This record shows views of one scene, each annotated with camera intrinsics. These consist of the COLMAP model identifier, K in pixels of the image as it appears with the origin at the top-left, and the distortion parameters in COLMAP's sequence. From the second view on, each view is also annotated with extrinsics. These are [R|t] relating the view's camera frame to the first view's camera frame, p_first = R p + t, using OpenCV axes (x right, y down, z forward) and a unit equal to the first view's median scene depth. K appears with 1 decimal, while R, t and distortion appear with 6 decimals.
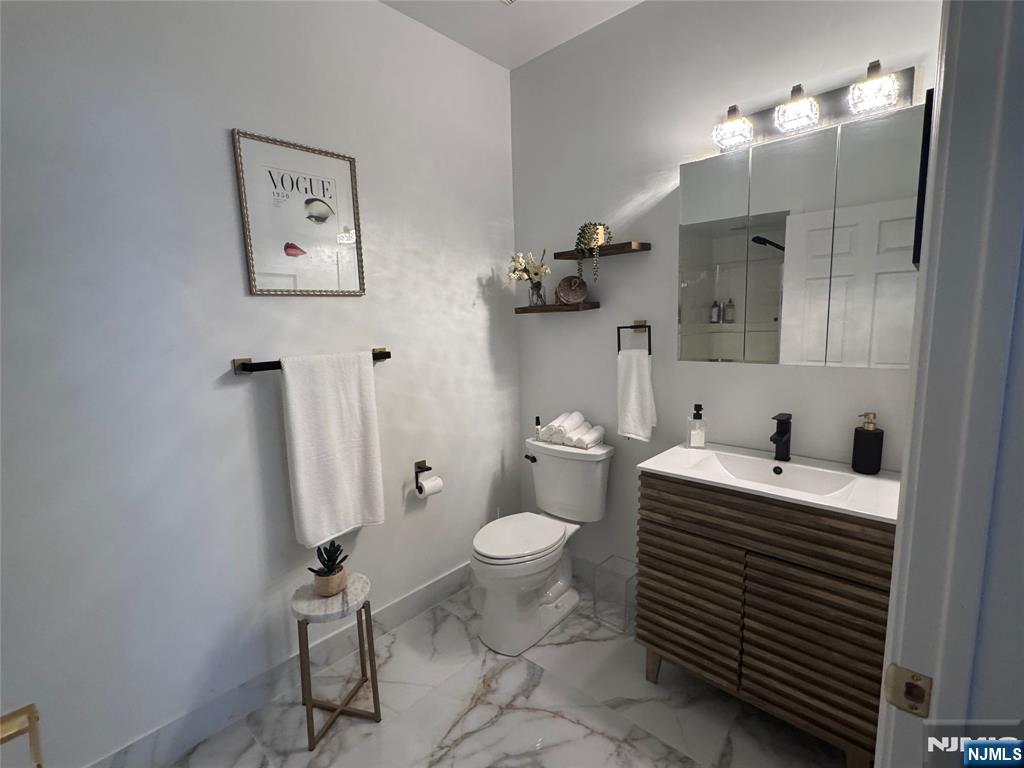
lens RADIAL K [[471.3, 0, 507.9], [0, 471.3, 383.7], [0, 0, 1]] dist [-0.003197, -0.000034]
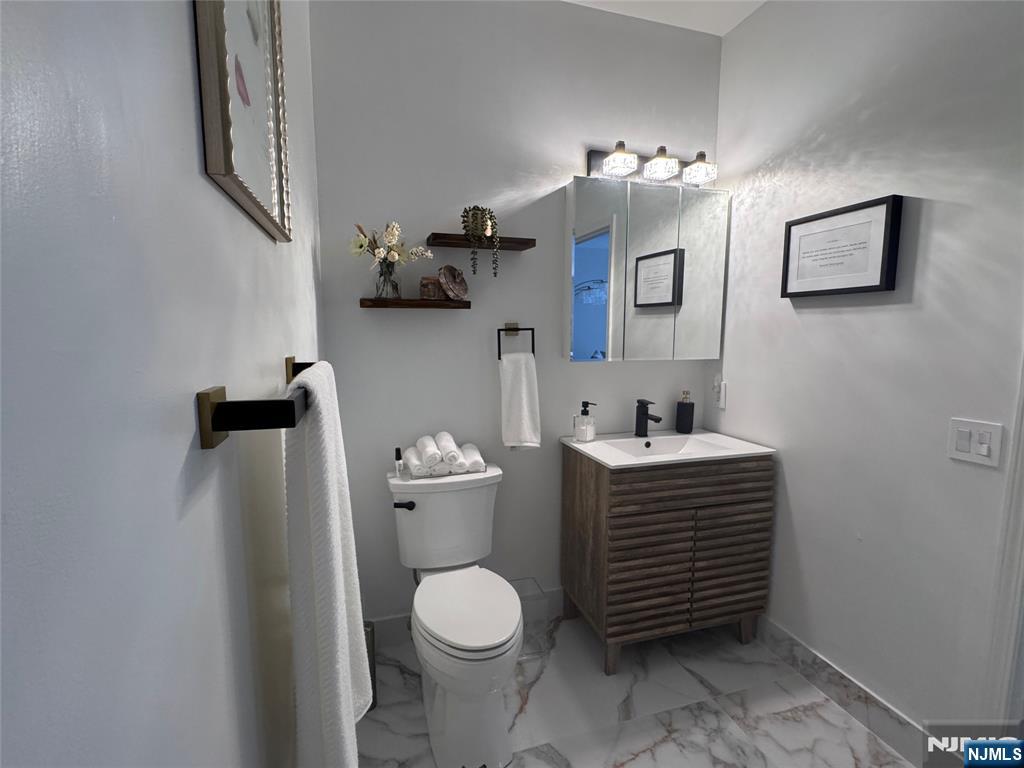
lens RADIAL K [[471.3, 0, 507.9], [0, 471.3, 383.7], [0, 0, 1]] dist [-0.003197, -0.000034]
pose [[0.500246, -0.069446, 0.863094, -0.672020], [0.099547, 0.994782, 0.022345, -0.042104], [-0.860142, 0.074741, 0.504548, 0.655095]]
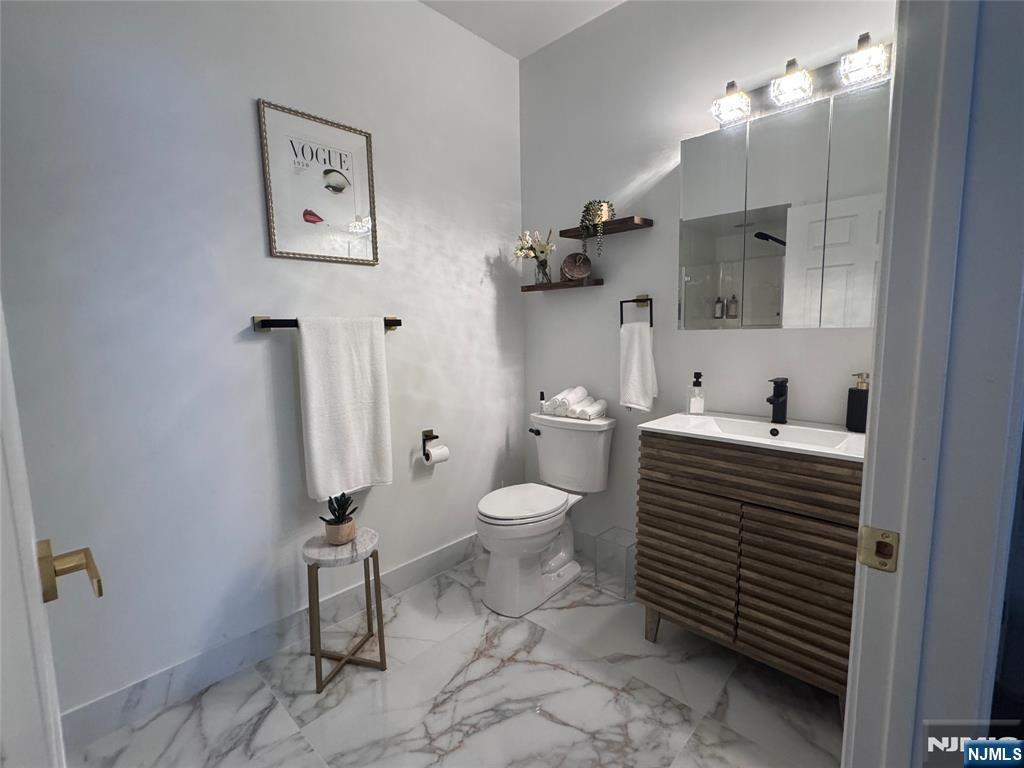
lens RADIAL K [[471.3, 0, 507.9], [0, 471.3, 383.7], [0, 0, 1]] dist [-0.003197, -0.000034]
pose [[0.999859, 0.012992, -0.010655, -0.000896], [-0.013218, 0.999682, -0.021490, 0.104750], [0.010372, 0.021627, 0.999712, -0.038655]]
